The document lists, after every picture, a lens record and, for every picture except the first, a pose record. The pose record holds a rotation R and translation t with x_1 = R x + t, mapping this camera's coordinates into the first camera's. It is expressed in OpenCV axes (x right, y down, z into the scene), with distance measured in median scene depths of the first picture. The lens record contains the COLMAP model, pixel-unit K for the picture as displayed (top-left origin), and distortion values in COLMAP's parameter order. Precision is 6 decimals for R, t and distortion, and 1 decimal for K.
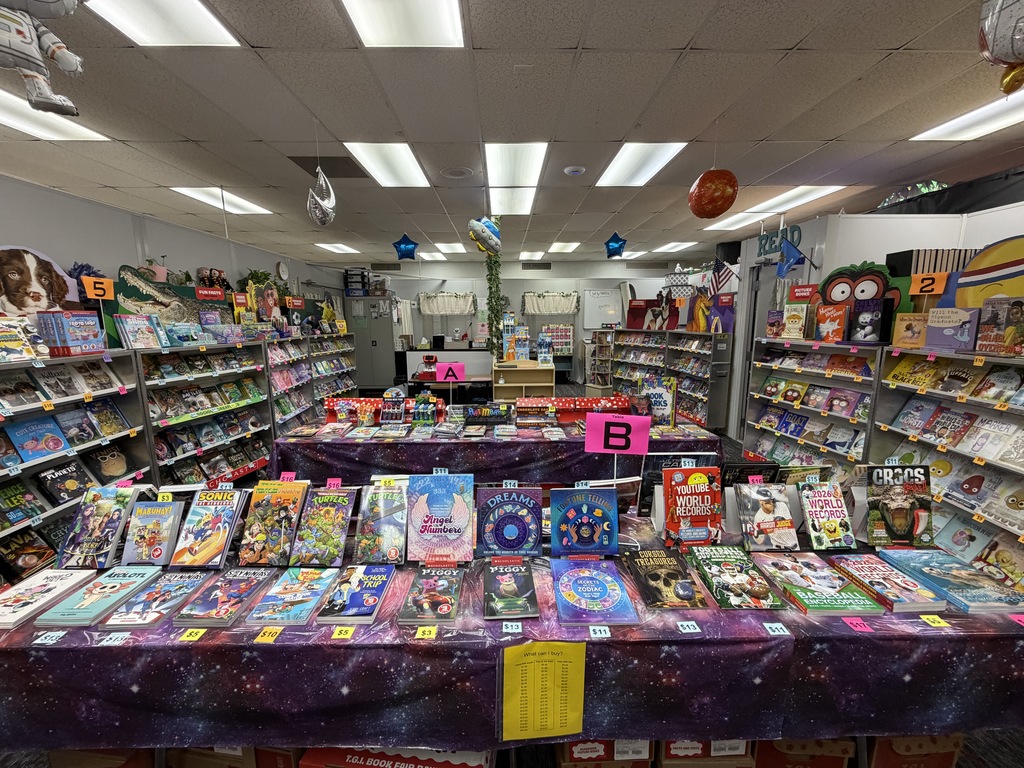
lens RADIAL K [[405.2, 0, 510.1], [0, 405.2, 386.1], [0, 0, 1]] dist [-0.001763, 0.000075]
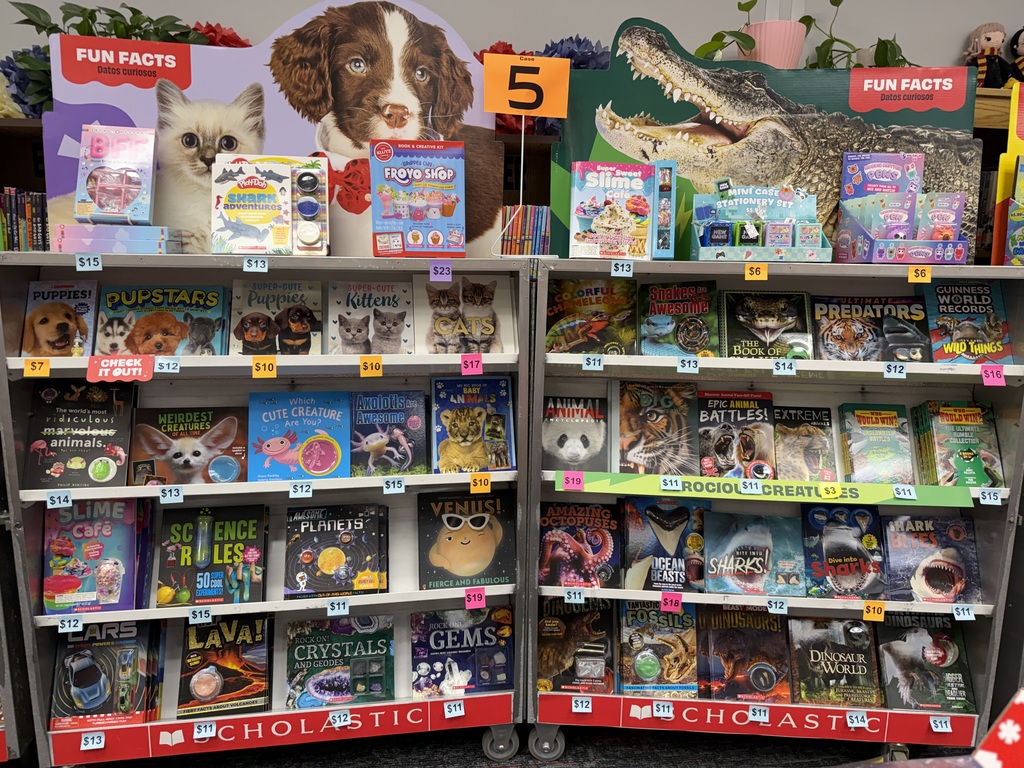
lens RADIAL K [[740.9, 0, 538.4], [0, 740.9, 382.1], [0, 0, 1]] dist [0.040336, -0.102905]
pose [[0.100234, 0.180162, -0.978517, -0.343174], [-0.181837, 0.970223, 0.160008, -0.102242], [0.978207, 0.161893, 0.130009, 1.096997]]
